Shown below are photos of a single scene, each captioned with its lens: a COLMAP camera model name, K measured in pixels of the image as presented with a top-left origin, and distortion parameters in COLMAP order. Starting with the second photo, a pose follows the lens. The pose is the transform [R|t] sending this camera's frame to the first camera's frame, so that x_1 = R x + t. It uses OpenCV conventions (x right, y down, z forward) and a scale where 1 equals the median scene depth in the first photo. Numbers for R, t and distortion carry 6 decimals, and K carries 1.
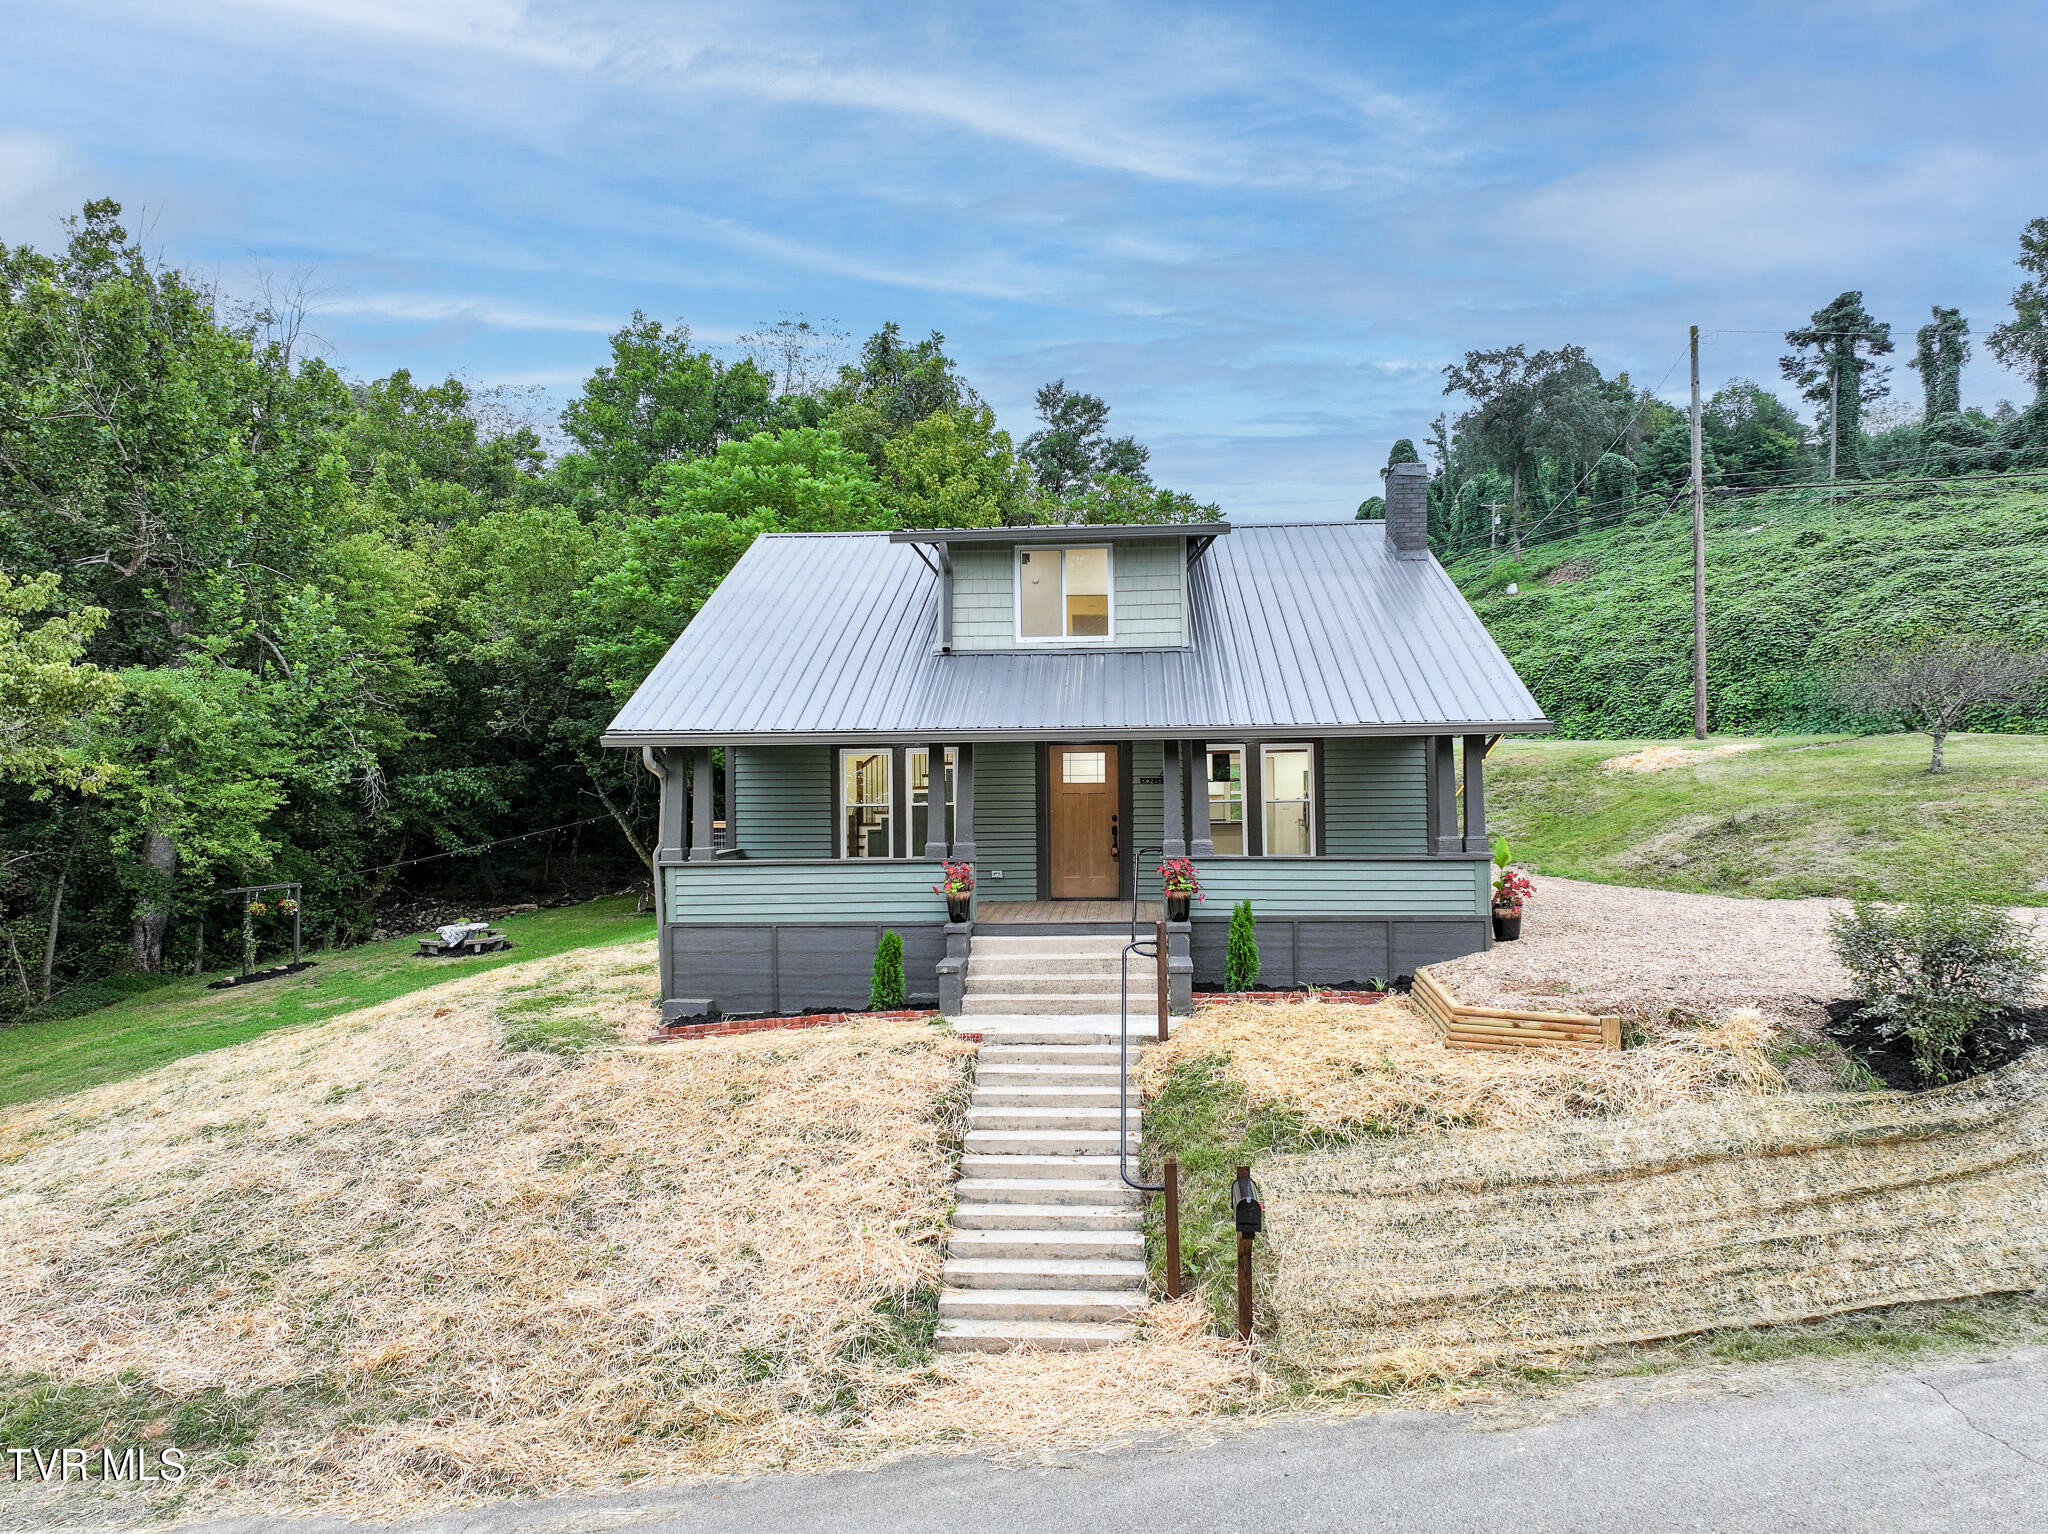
lens RADIAL K [[1440.2, 0, 1022.8], [0, 1440.2, 773.6], [0, 0, 1]] dist [-0.004532, 0.018271]
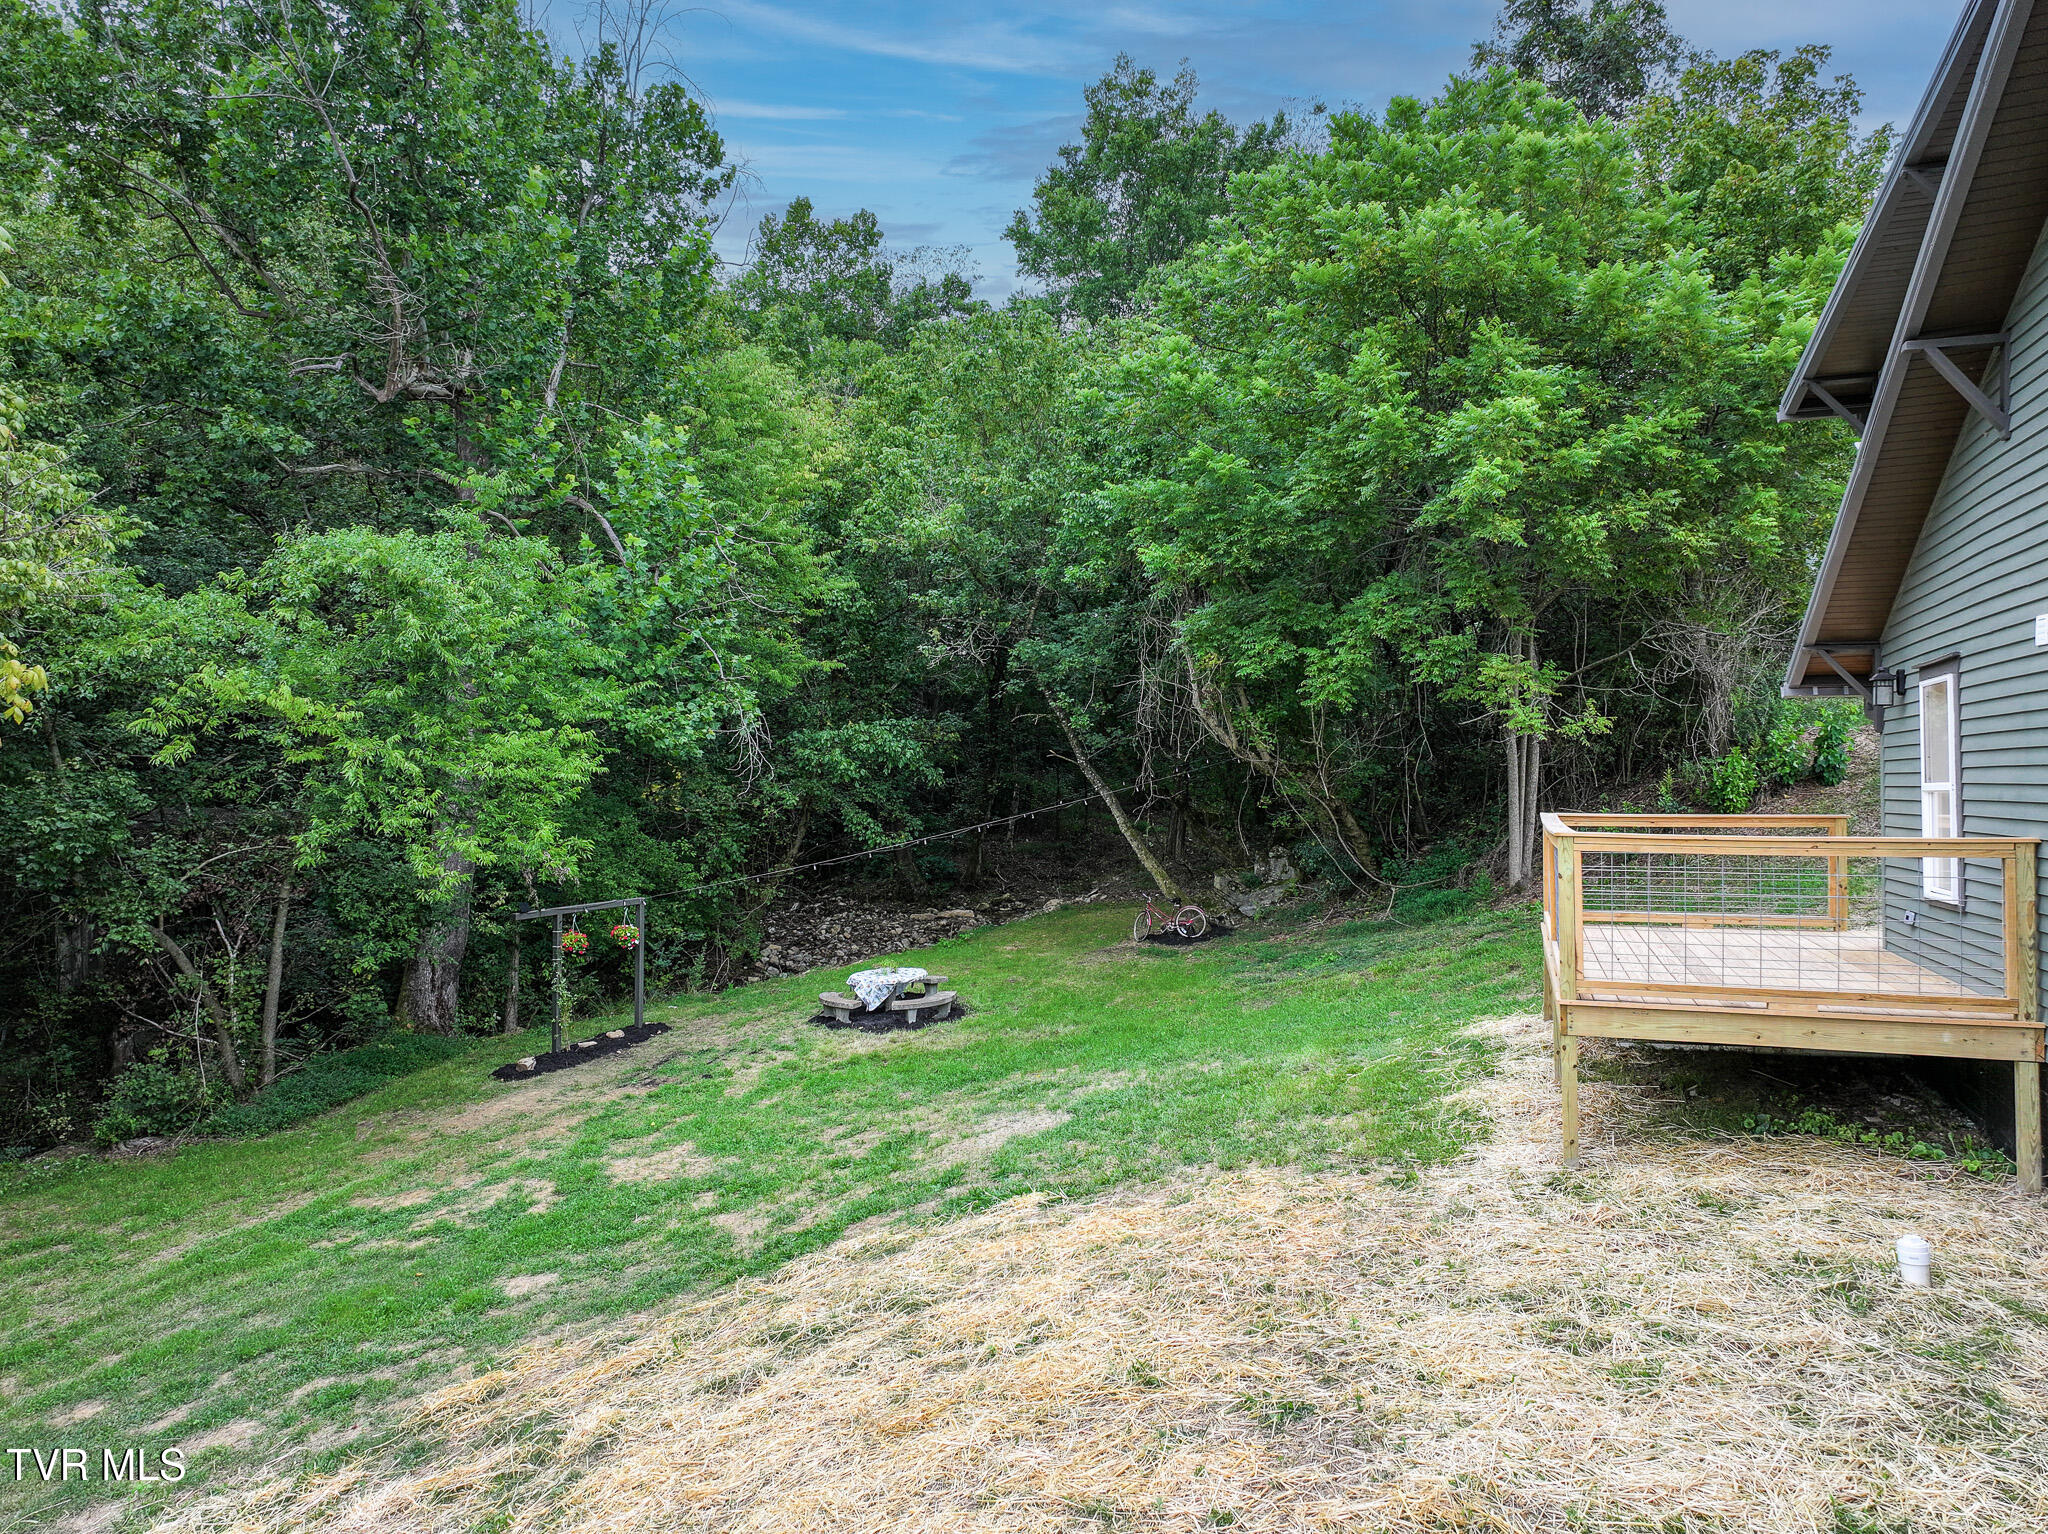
lens RADIAL K [[1440.2, 0, 1032.0], [0, 1440.2, 770.6], [0, 0, 1]] dist [-0.004532, 0.018271]
pose [[0.967873, 0.005739, -0.251375, -0.184879], [-0.001028, 0.999821, 0.018869, 0.008794], [0.251438, -0.018004, 0.967706, 0.446098]]
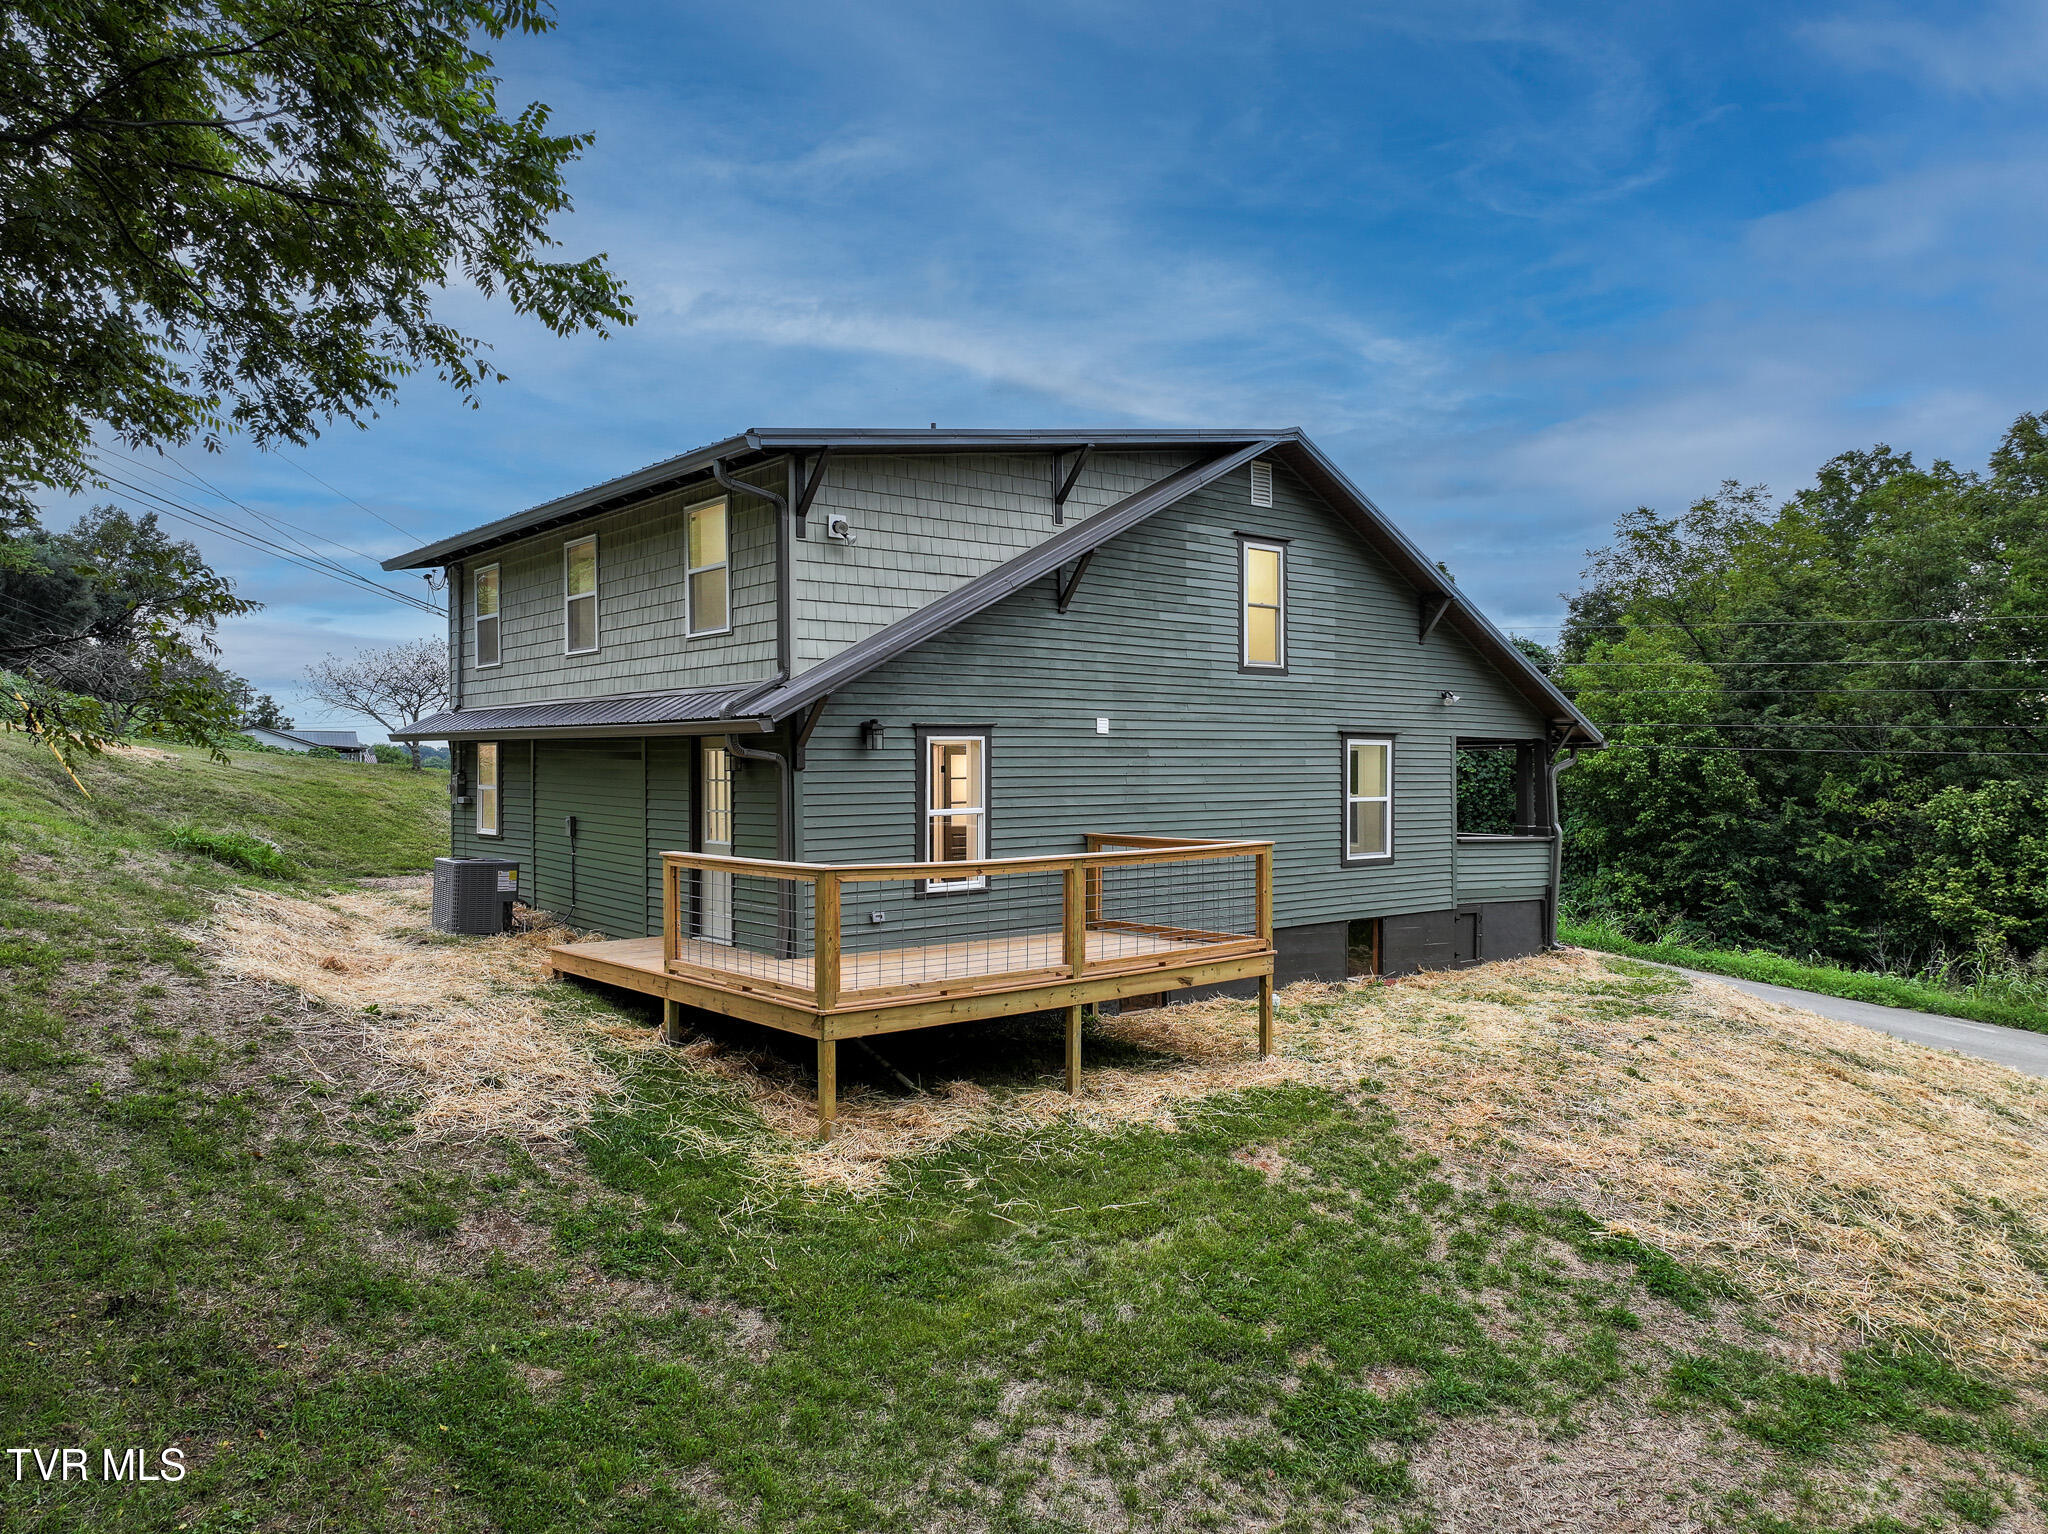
lens RADIAL K [[1440.2, 0, 1015.9], [0, 1440.2, 777.0], [0, 0, 1]] dist [-0.004532, 0.018271]
pose [[-0.691094, 0.006731, 0.722734, -0.377160], [-0.005579, 0.999877, -0.014647, 0.012825], [-0.722744, -0.014154, -0.690971, 0.993268]]
